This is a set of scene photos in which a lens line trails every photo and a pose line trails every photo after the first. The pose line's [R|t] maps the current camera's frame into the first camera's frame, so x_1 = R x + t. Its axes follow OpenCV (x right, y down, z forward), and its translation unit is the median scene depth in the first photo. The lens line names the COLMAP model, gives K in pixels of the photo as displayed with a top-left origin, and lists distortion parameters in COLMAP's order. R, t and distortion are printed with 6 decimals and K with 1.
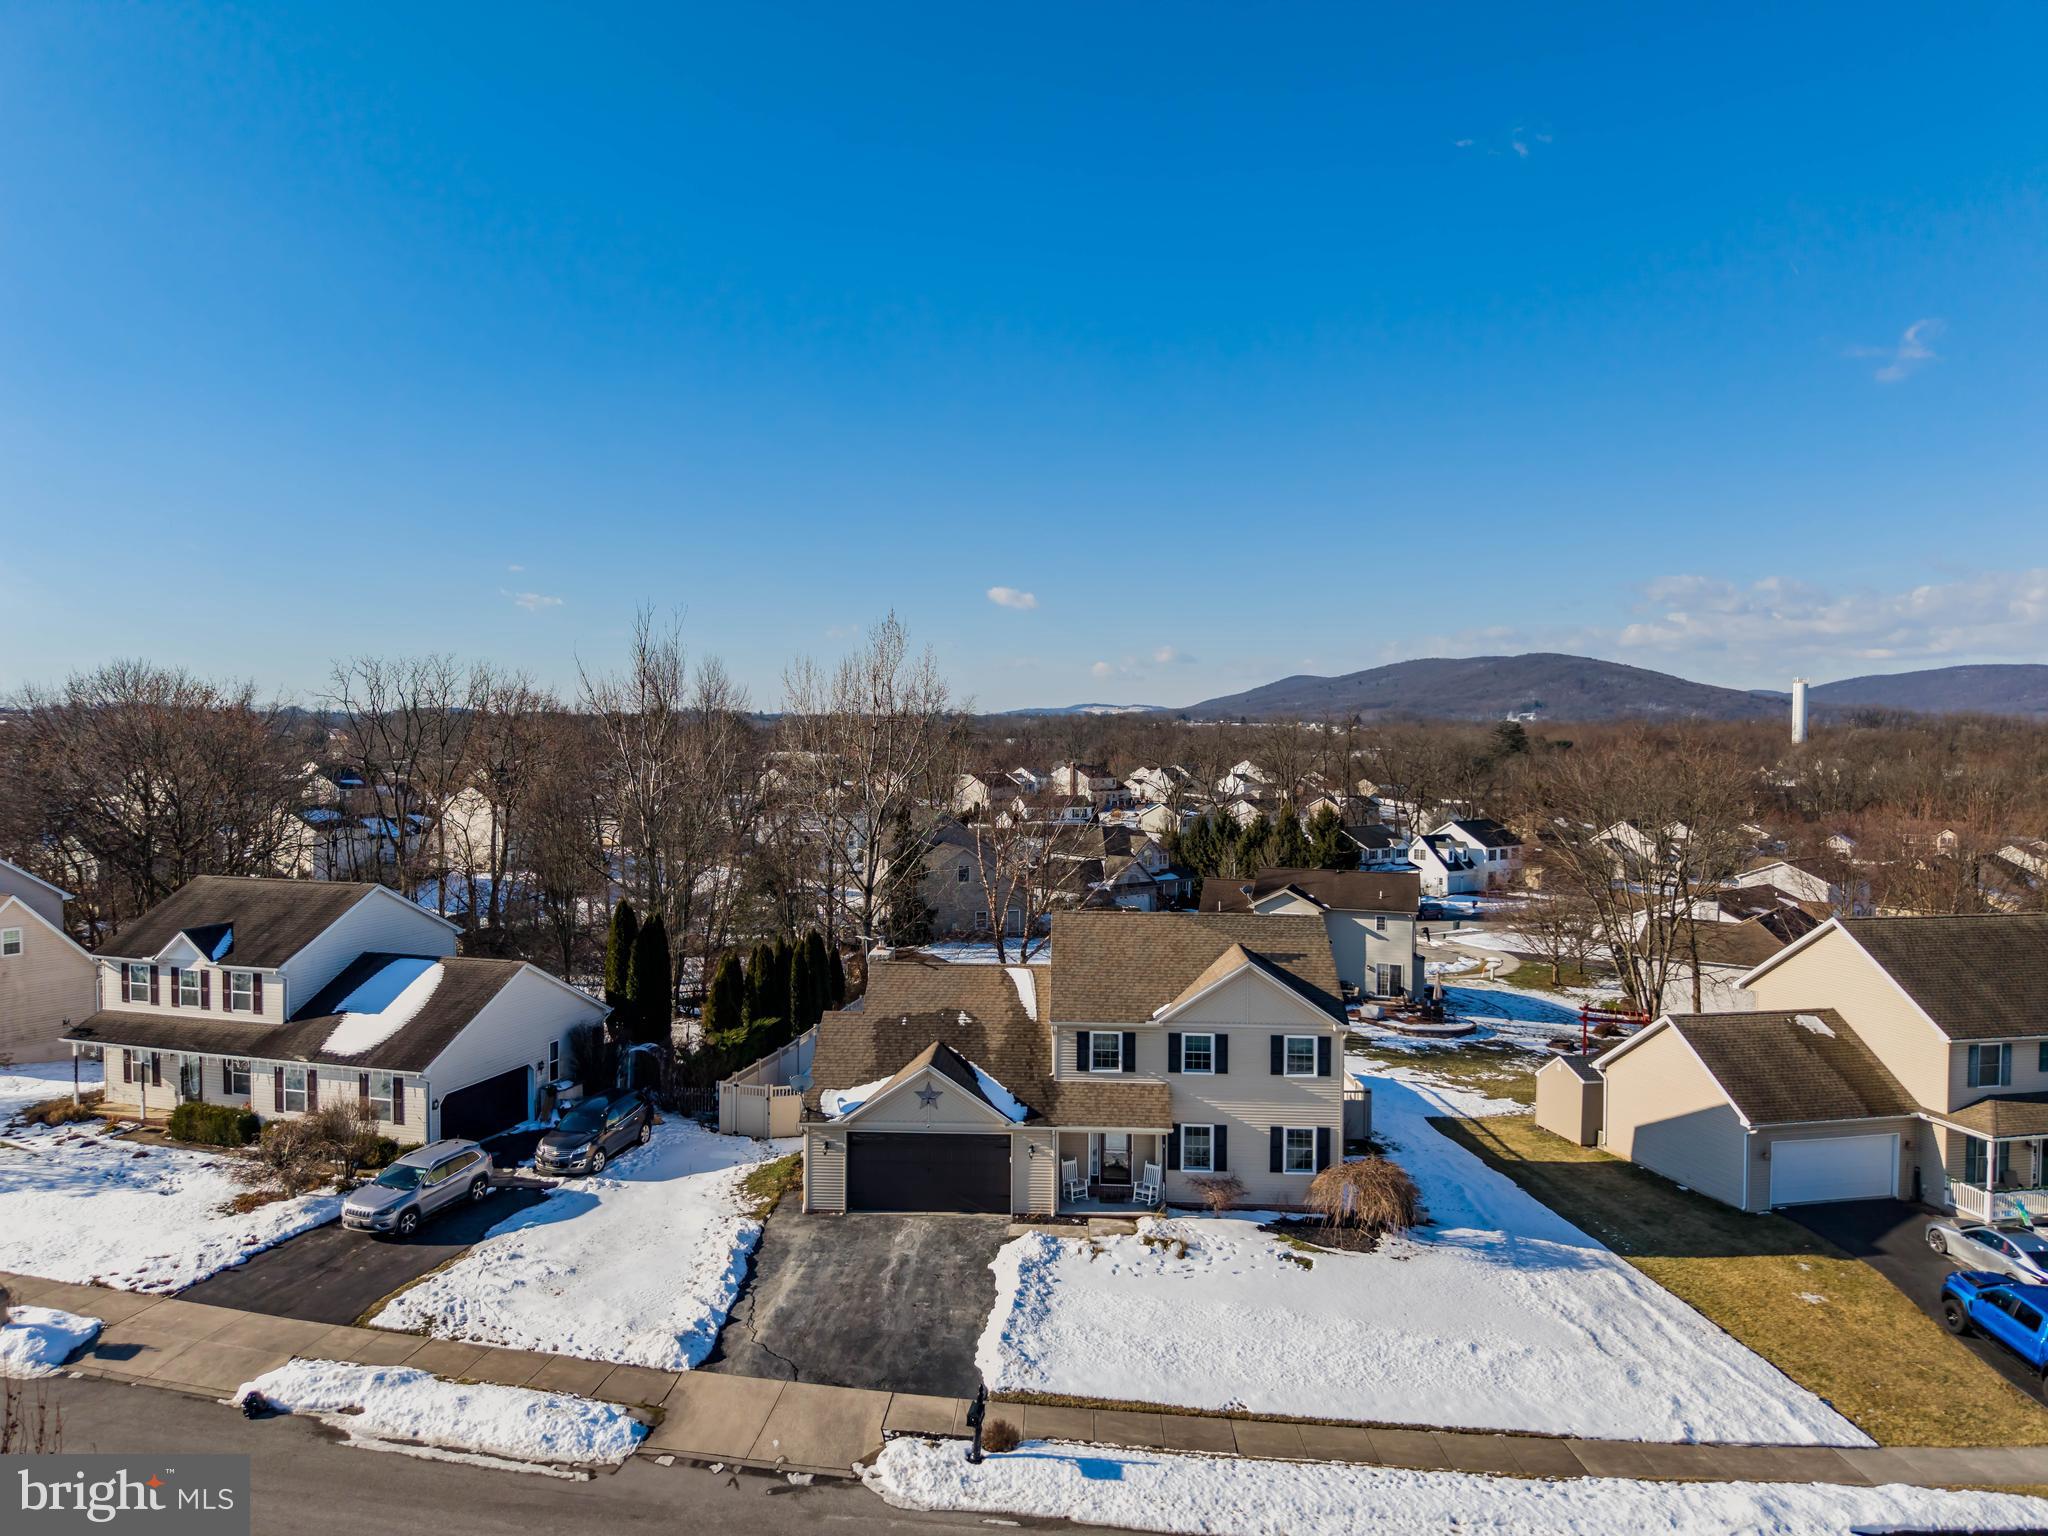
lens RADIAL K [[1386.9, 0, 1024.0], [0, 1386.9, 768.0], [0, 0, 1]] dist [0.049532, -0.049783]
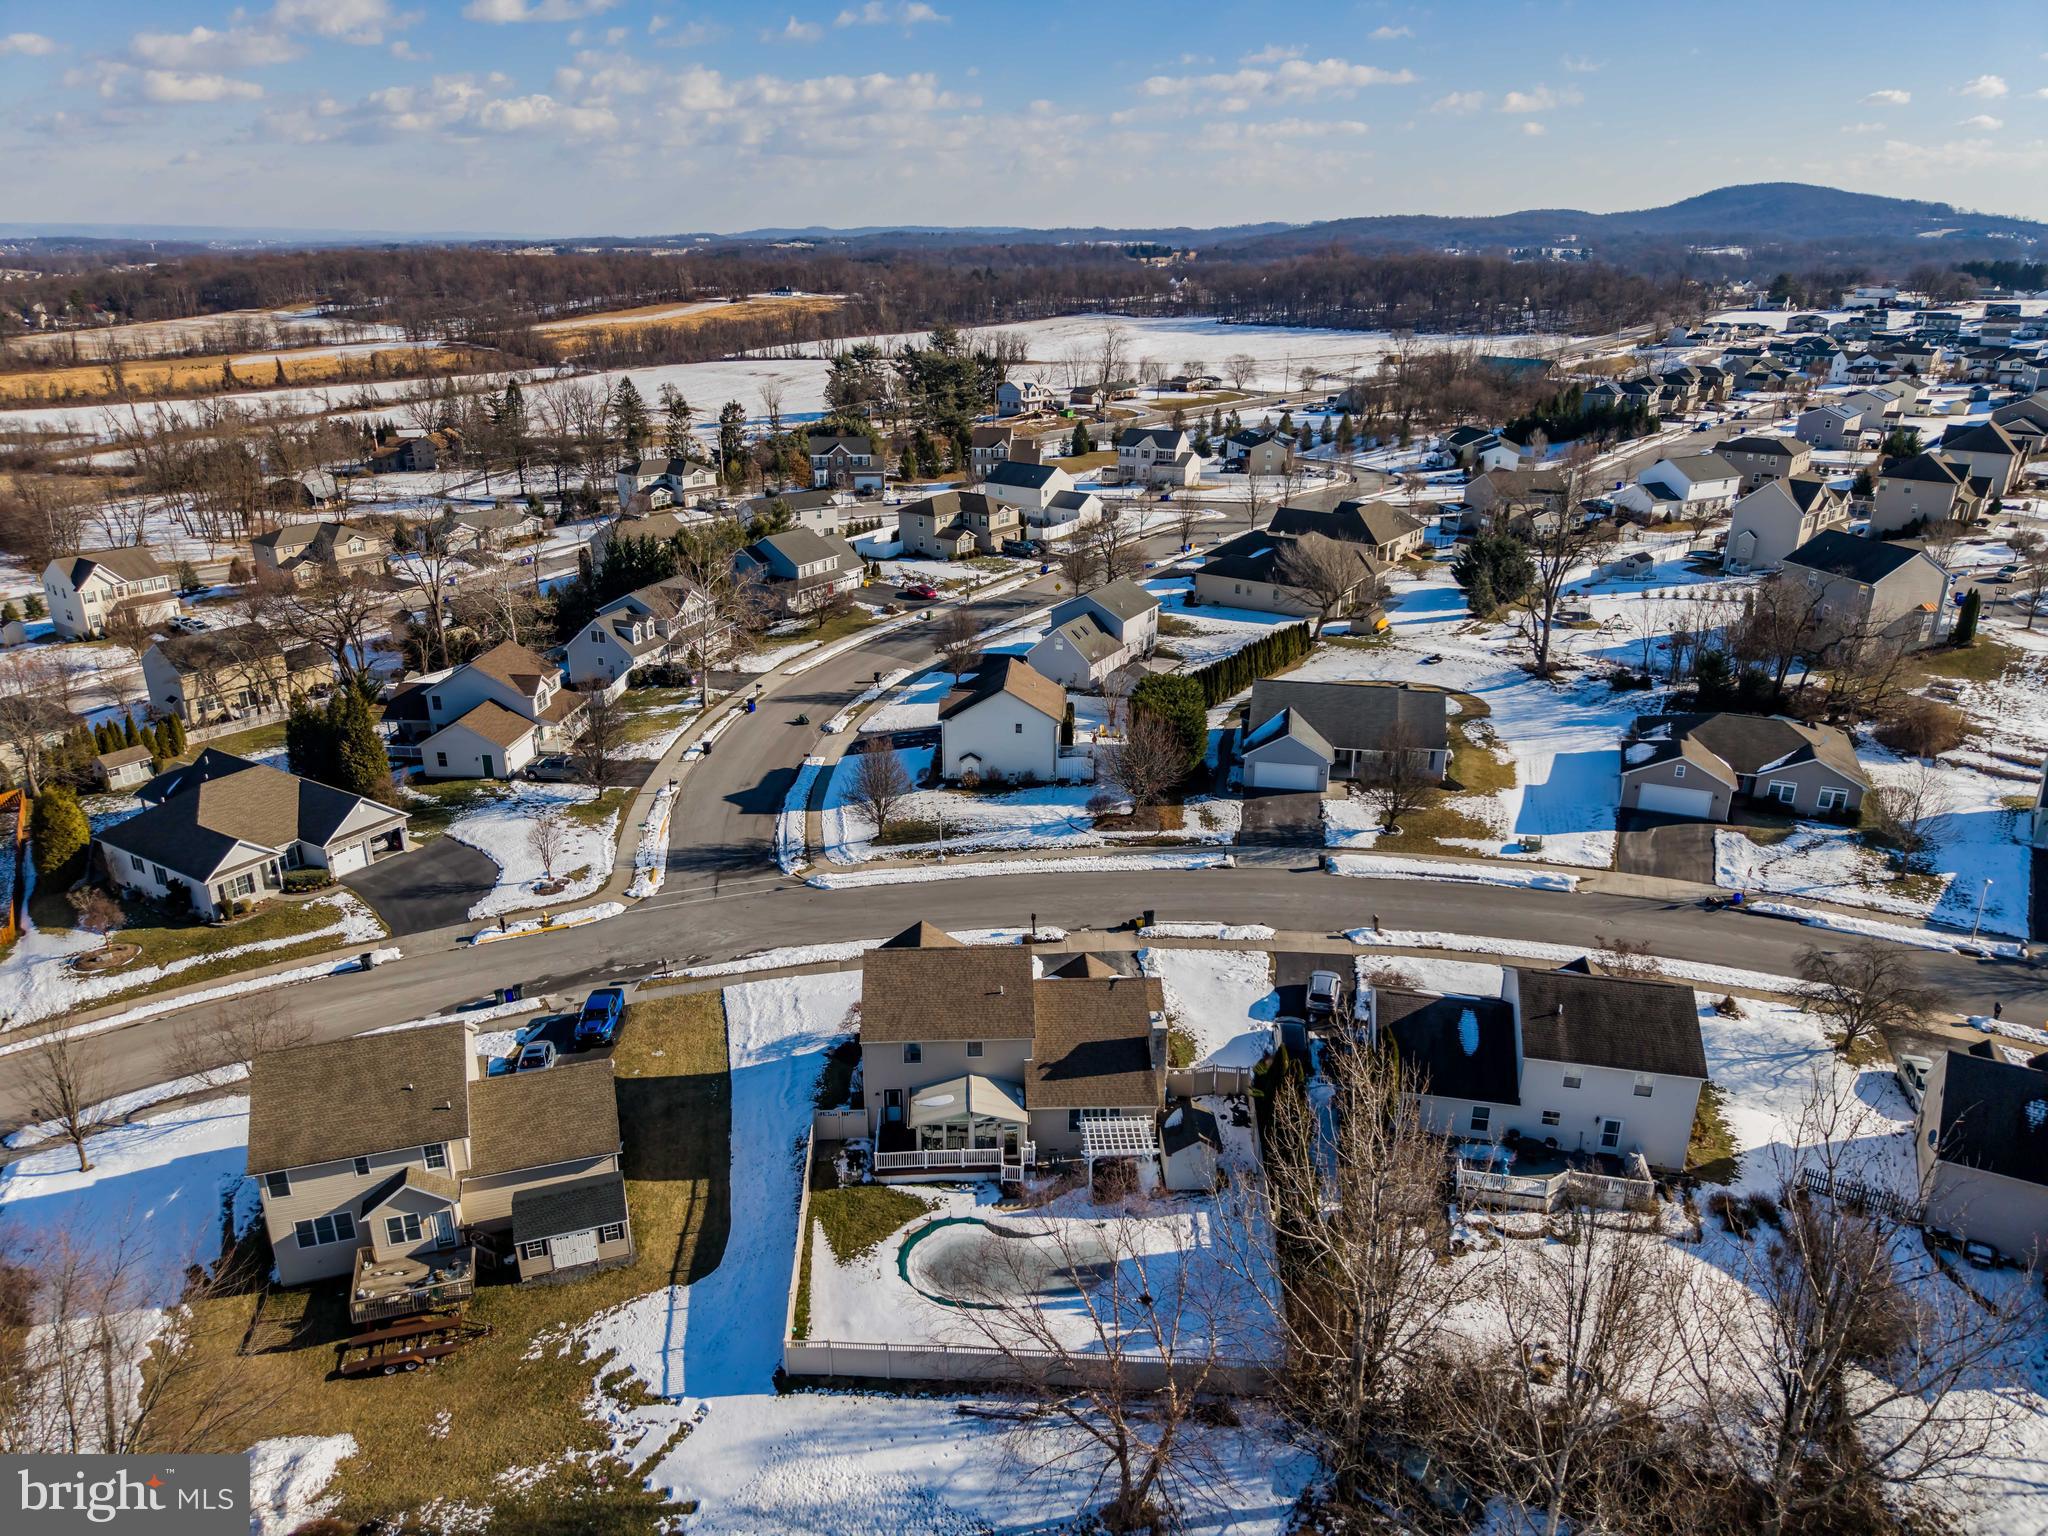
lens RADIAL K [[1369.1, 0, 1016.5], [0, 1369.1, 770.0], [0, 0, 1]] dist [0.049447, -0.063642]
pose [[-0.996647, 0.022325, -0.078722, 0.178089], [-0.010258, 0.920383, 0.390883, -0.789356], [0.081181, 0.390380, -0.917068, 2.669473]]
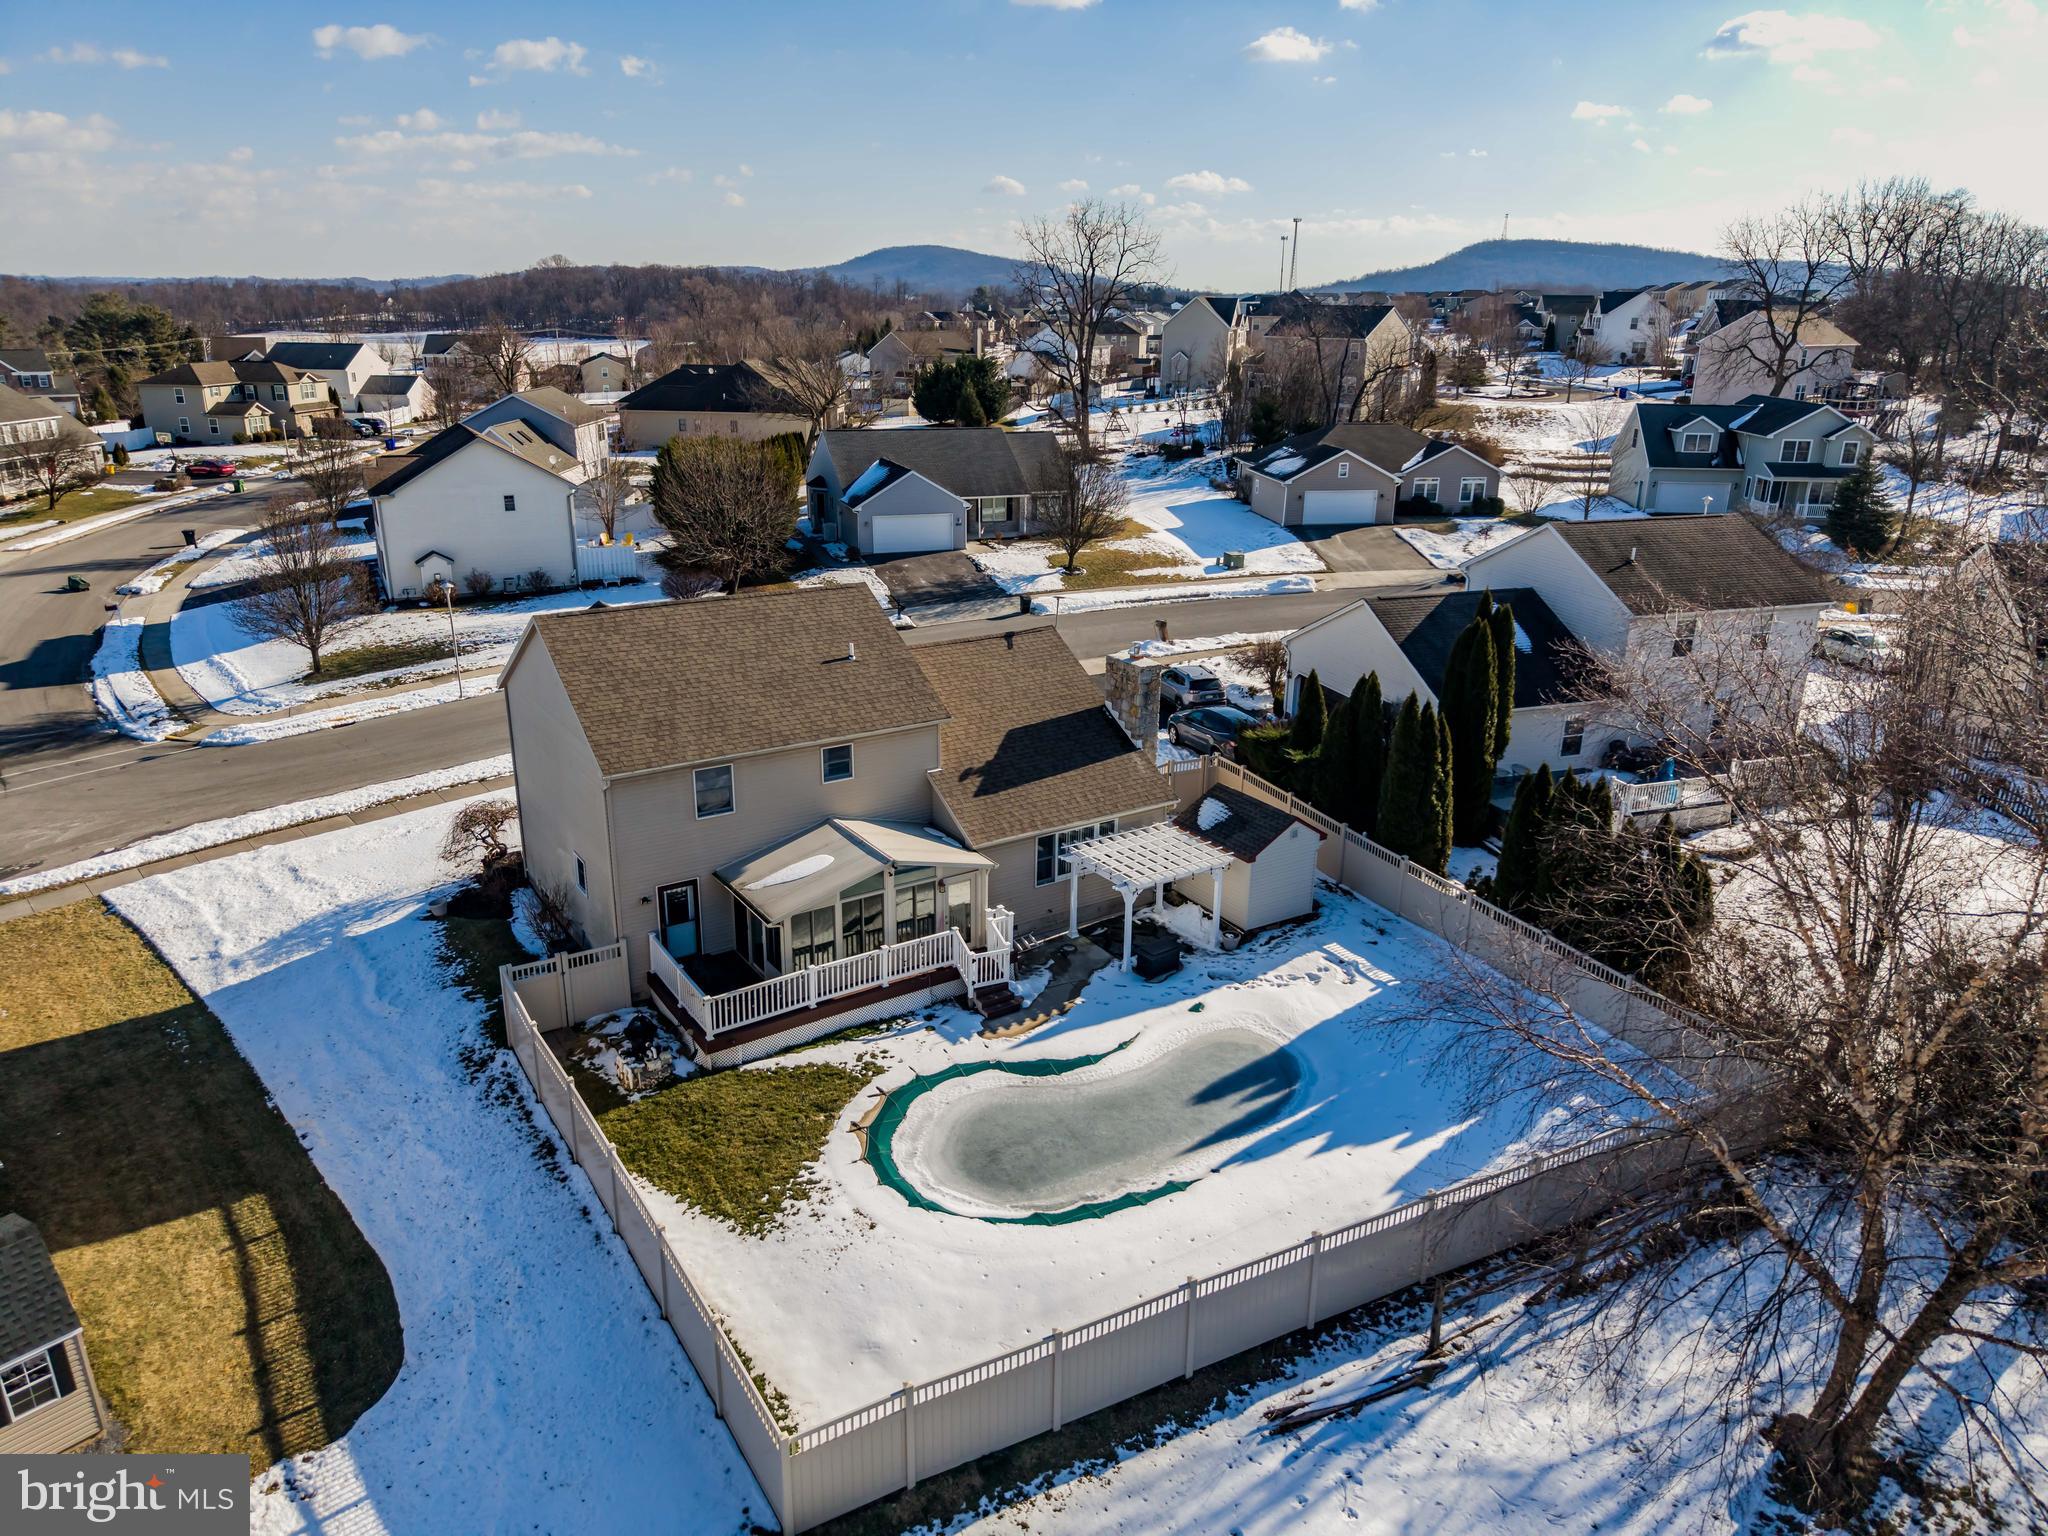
lens RADIAL K [[1369.1, 0, 1016.5], [0, 1369.1, 770.0], [0, 0, 1]] dist [0.049447, -0.063642]
pose [[-0.814504, 0.173544, -0.553593, 0.473534], [-0.033189, 0.938711, 0.343105, -0.083785], [0.579207, 0.297834, -0.758824, 1.927154]]
